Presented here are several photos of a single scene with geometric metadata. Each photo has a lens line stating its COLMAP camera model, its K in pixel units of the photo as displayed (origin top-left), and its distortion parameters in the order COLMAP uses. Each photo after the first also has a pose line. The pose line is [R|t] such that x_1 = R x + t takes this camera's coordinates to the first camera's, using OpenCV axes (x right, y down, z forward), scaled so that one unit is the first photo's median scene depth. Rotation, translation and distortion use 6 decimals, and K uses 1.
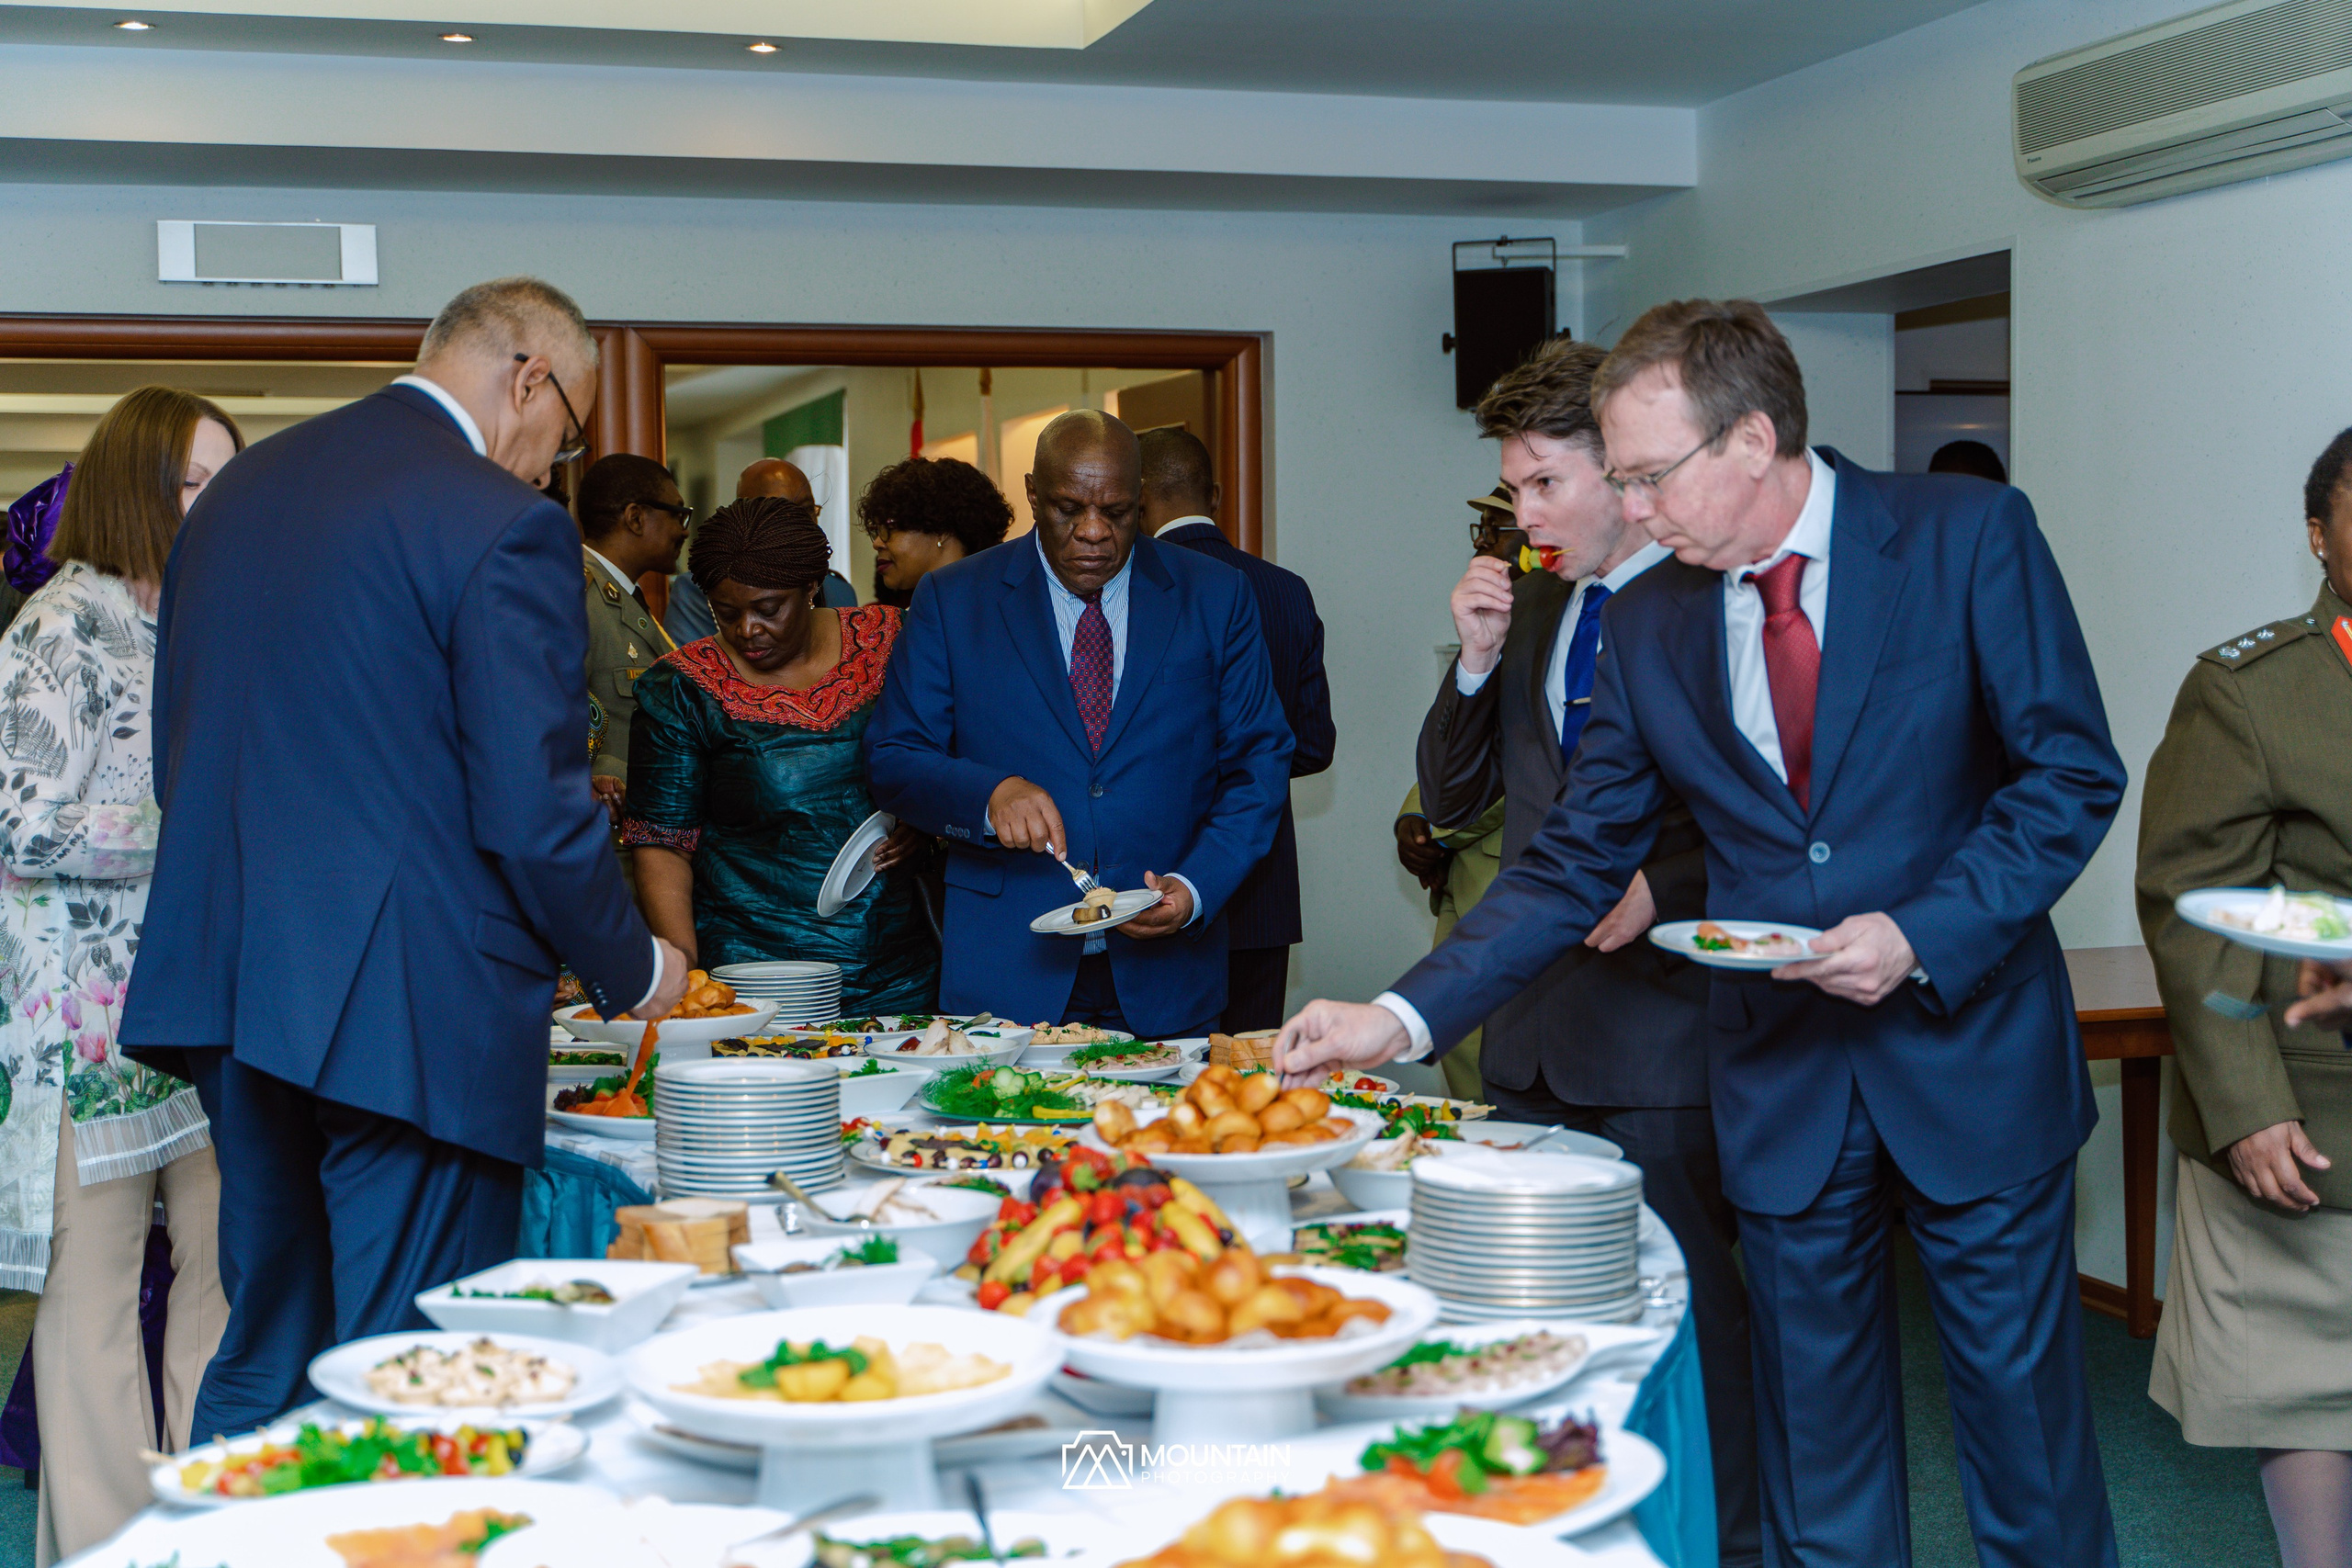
lens RADIAL K [[3020.9, 0, 1176.0], [0, 3020.9, 784.0], [0, 0, 1]] dist [-0.010969, -0.010731]
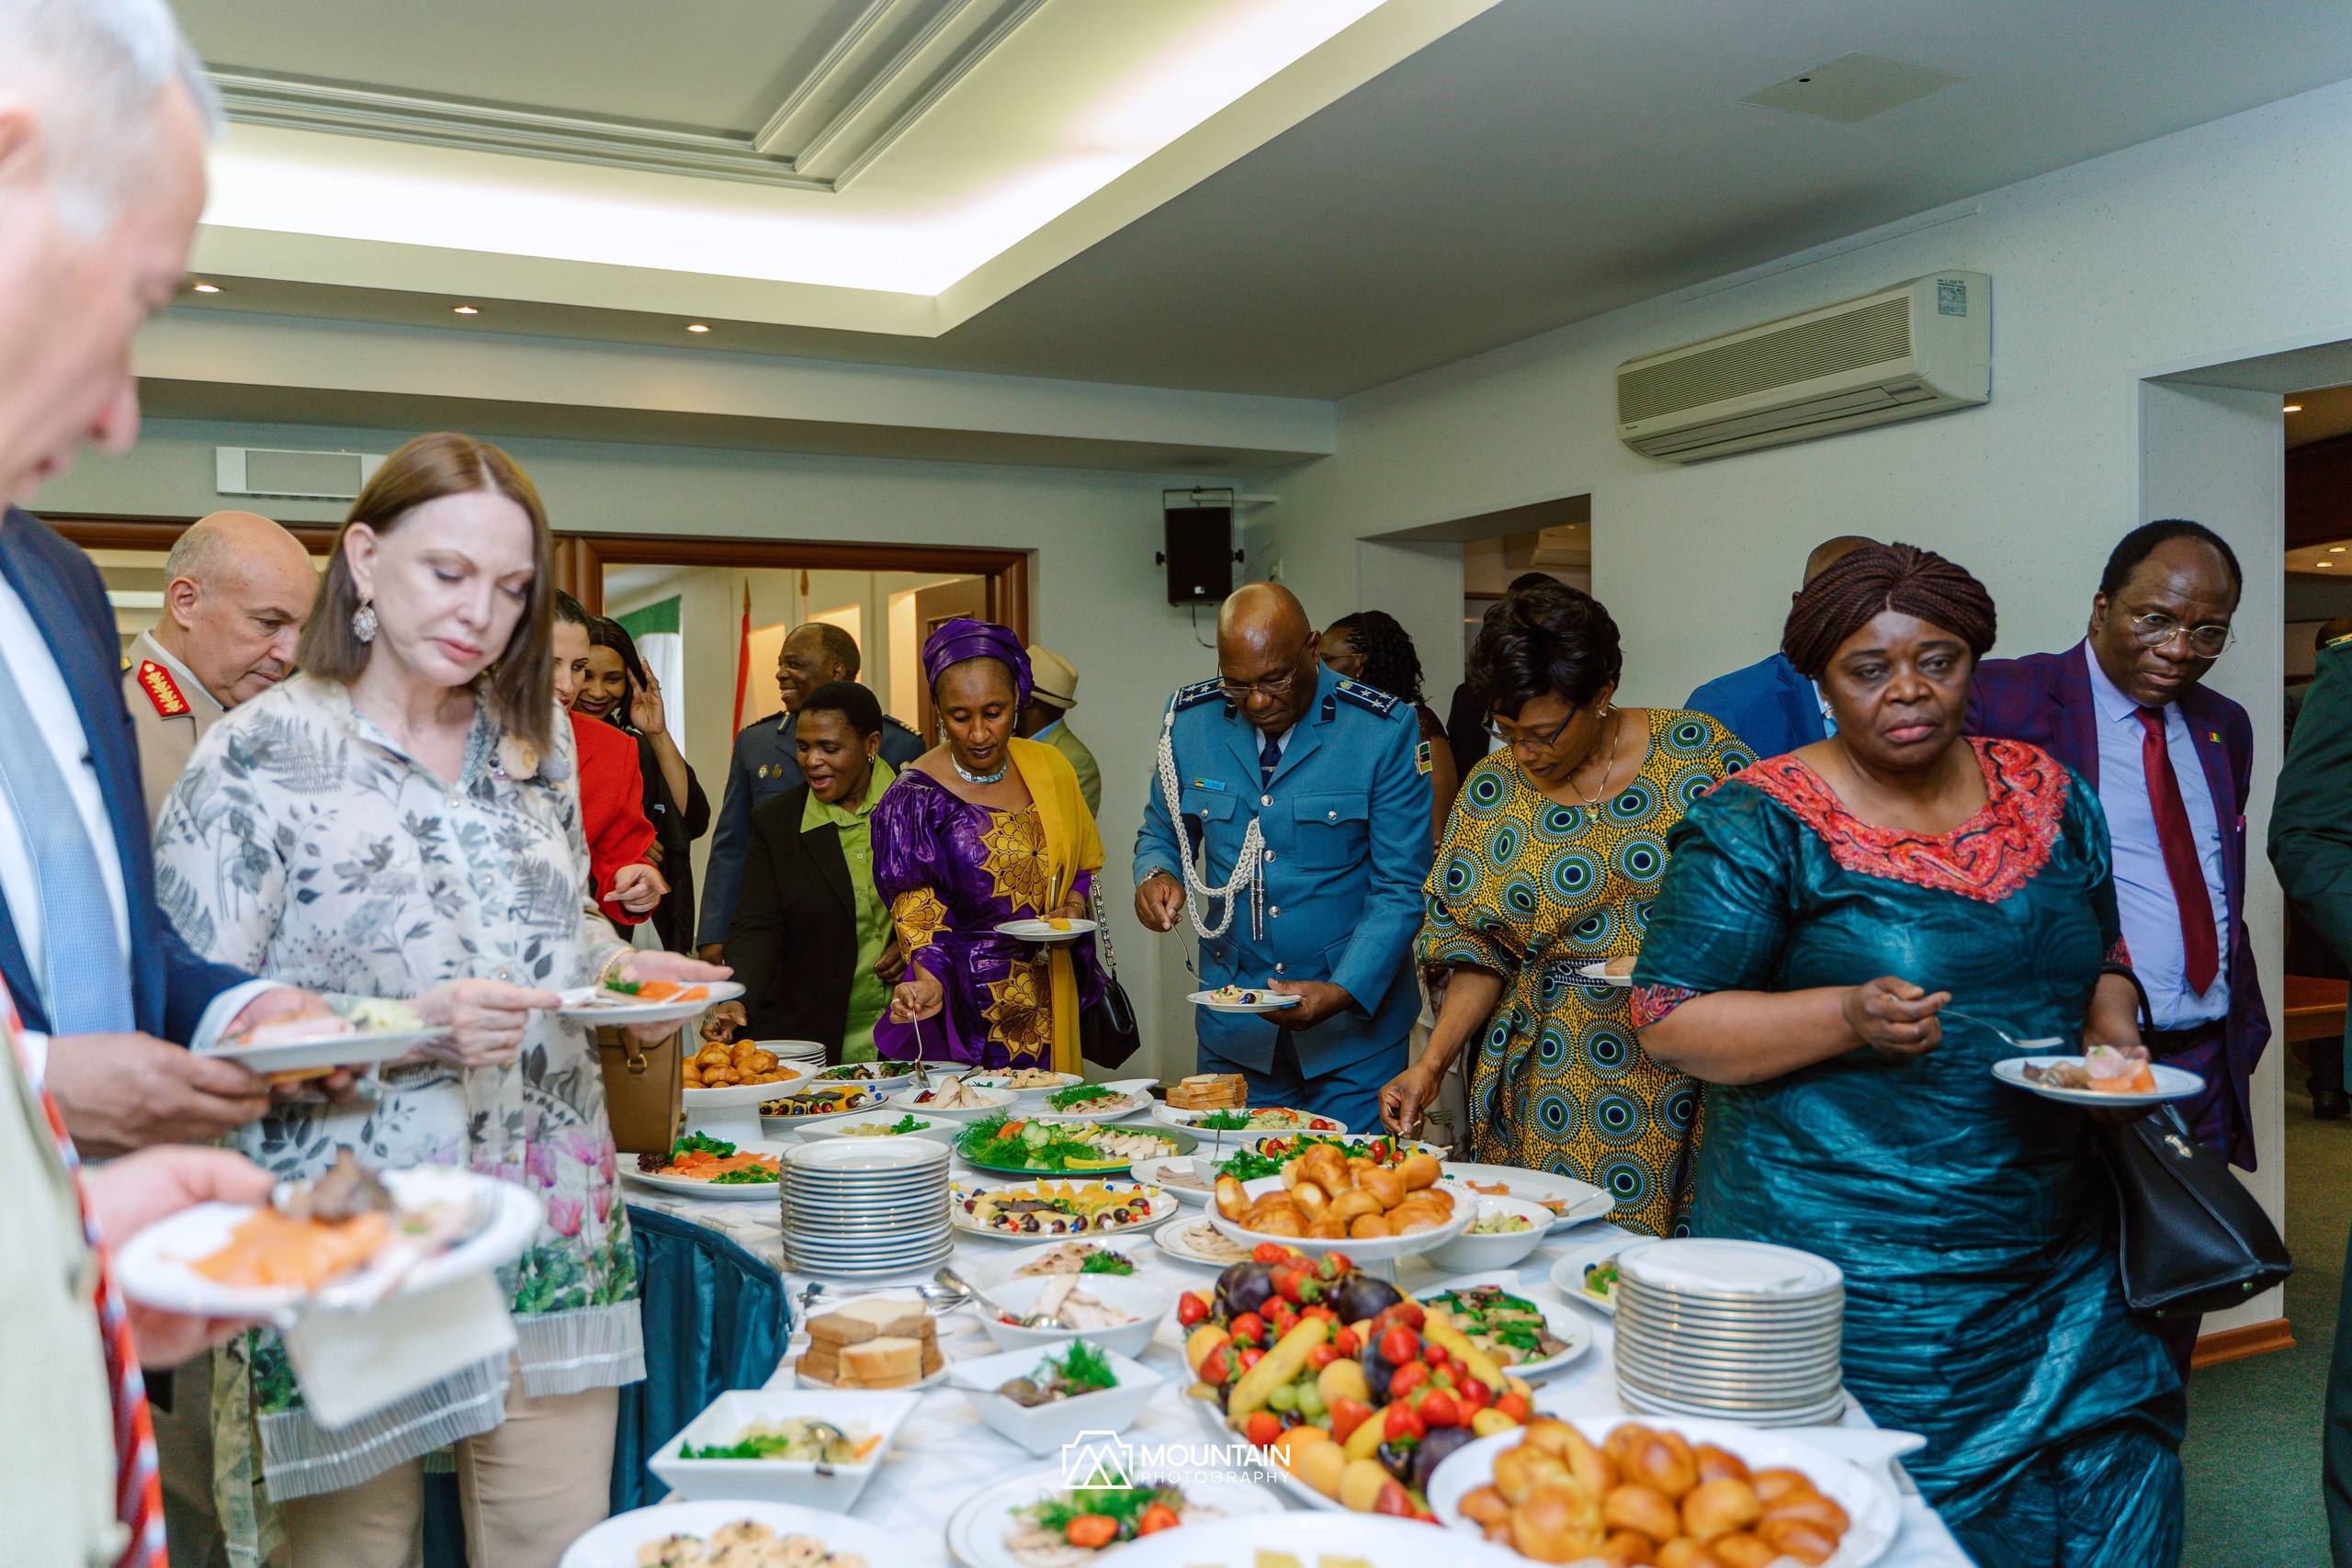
lens RADIAL K [[1898.0, 0, 1176.0], [0, 1898.0, 784.0], [0, 0, 1]] dist [-0.012294, -0.000402]
pose [[0.987004, -0.001419, 0.160689, -0.073370], [0.007335, 0.999317, -0.036229, -0.006934], [-0.160527, 0.036937, 0.986340, 0.153805]]
